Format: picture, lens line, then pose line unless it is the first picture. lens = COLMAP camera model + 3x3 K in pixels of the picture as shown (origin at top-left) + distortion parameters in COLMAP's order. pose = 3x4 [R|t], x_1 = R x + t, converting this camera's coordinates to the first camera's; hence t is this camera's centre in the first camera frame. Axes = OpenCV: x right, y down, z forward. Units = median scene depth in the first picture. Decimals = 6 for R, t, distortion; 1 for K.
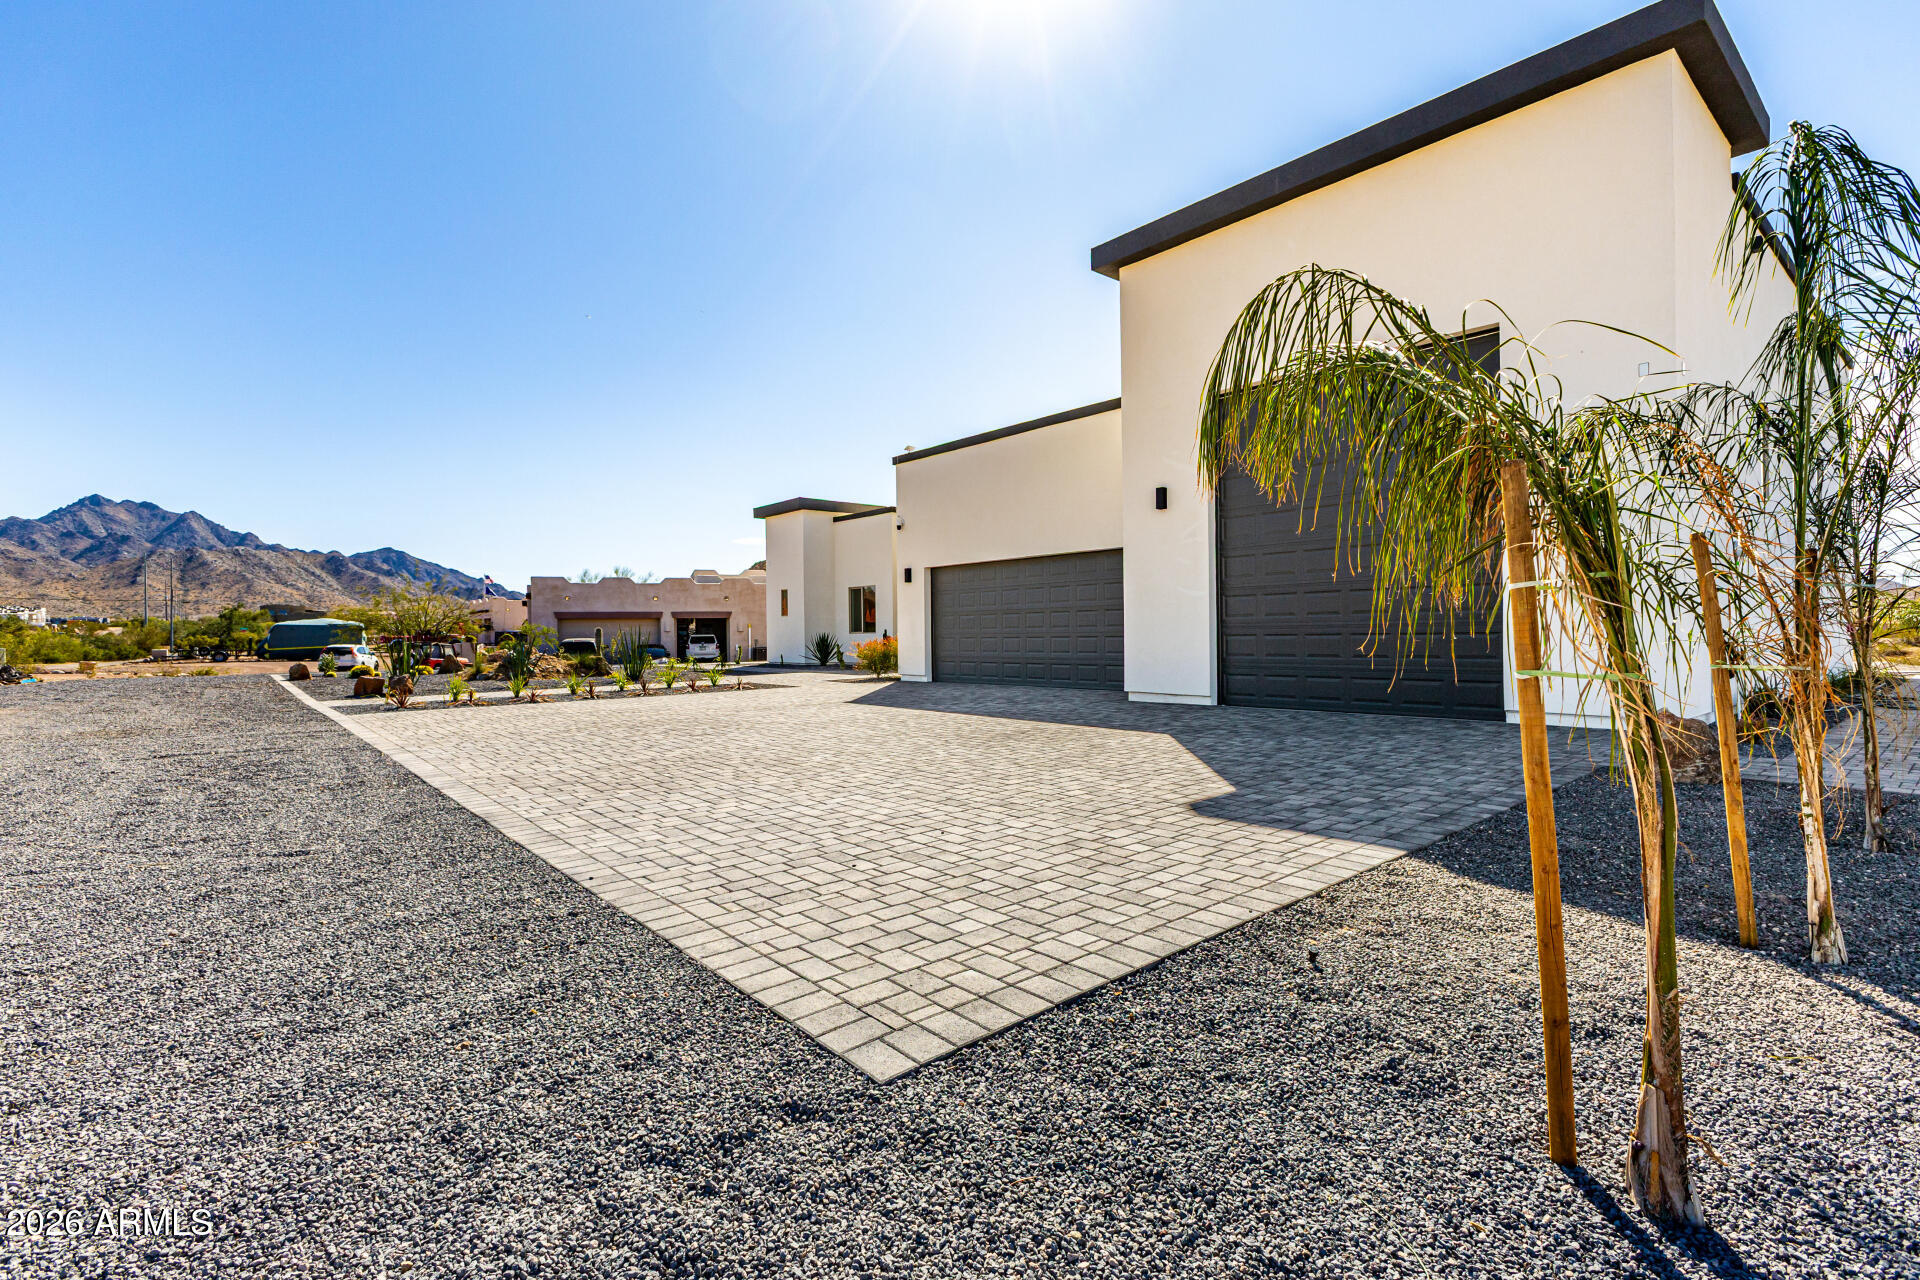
lens RADIAL K [[906.1, 0, 960.0], [0, 906.1, 640.0], [0, 0, 1]] dist [0.000177, 0.000150]
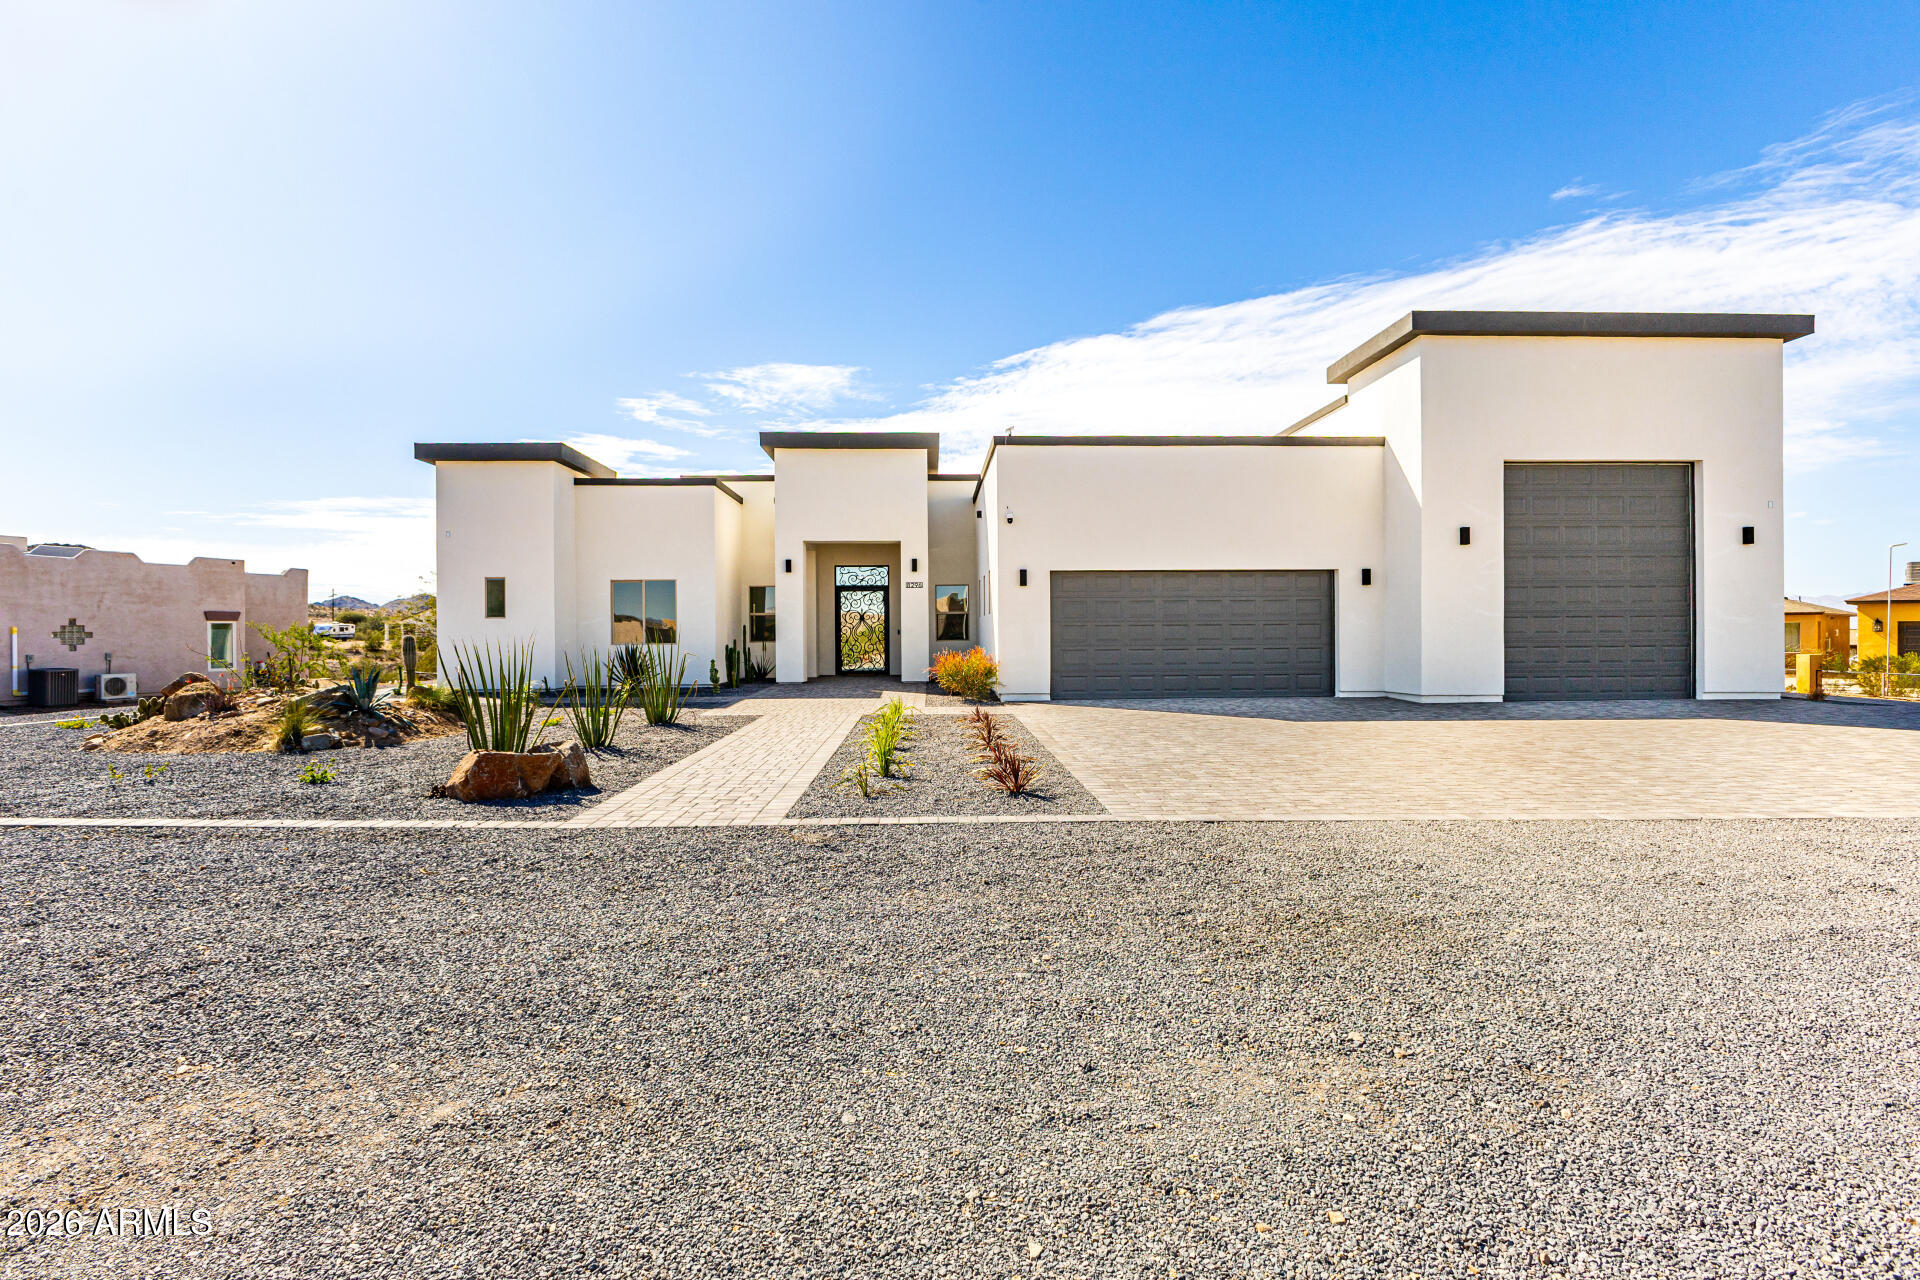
lens RADIAL K [[906.1, 0, 960.0], [0, 906.1, 640.0], [0, 0, 1]] dist [0.000177, 0.000150]
pose [[0.620872, 0.002815, 0.783907, -0.751242], [0.004999, 0.999959, -0.007550, -0.006037], [-0.783896, 0.008606, 0.620833, 0.501105]]
